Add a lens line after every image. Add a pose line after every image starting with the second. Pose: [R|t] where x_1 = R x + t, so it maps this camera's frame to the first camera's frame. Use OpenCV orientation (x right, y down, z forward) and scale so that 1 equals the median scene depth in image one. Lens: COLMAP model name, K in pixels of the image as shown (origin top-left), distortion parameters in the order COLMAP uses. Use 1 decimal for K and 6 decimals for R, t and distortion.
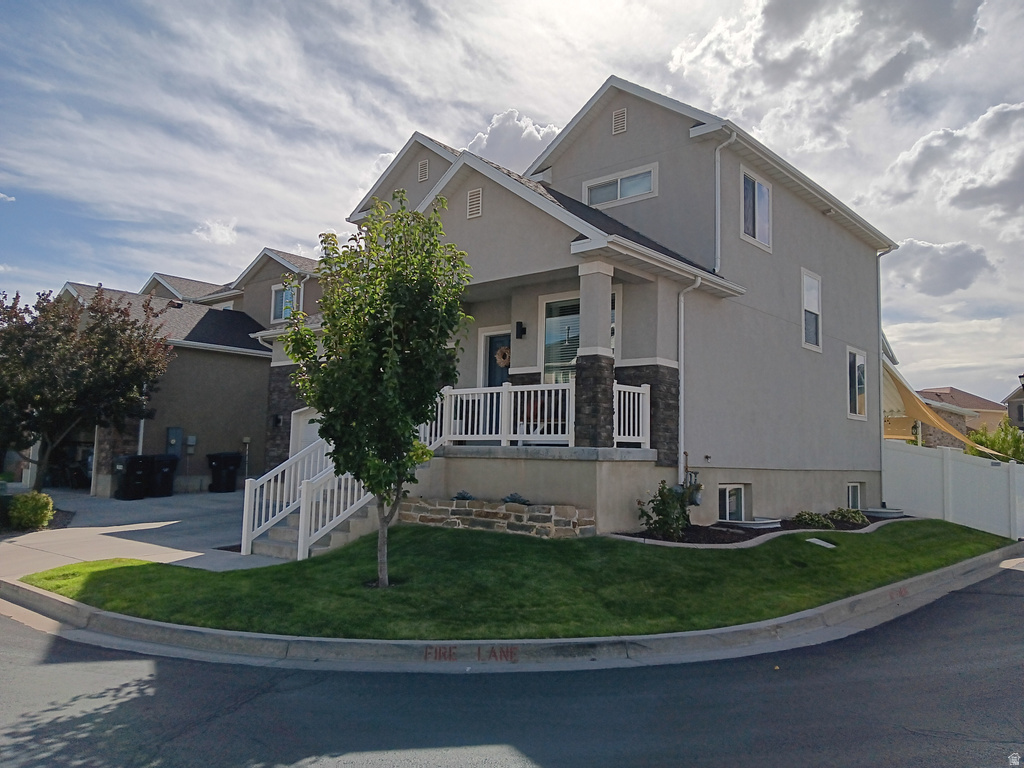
lens RADIAL K [[751.0, 0, 512.0], [0, 751.0, 384.0], [0, 0, 1]] dist [0.084135, -0.096984]
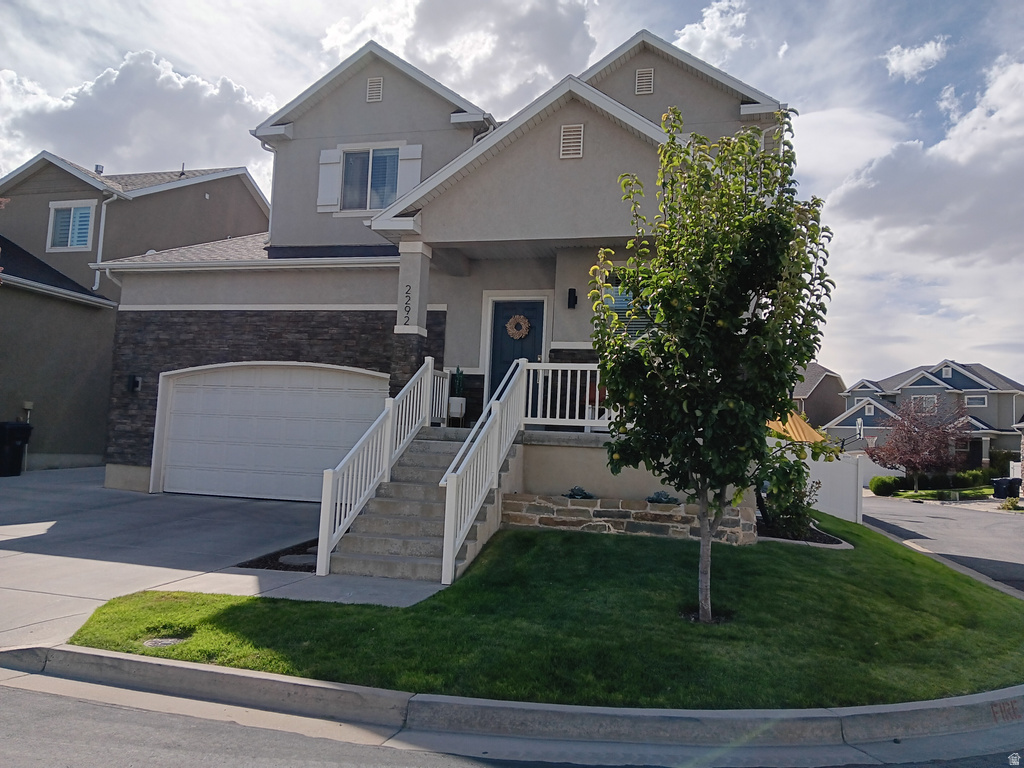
lens RADIAL K [[751.0, 0, 512.0], [0, 751.0, 384.0], [0, 0, 1]] dist [0.084135, -0.096984]
pose [[0.912180, 0.060058, 0.405366, -0.420137], [-0.069842, 0.997514, 0.009375, 0.024280], [-0.403795, -0.036864, 0.914106, 0.248267]]
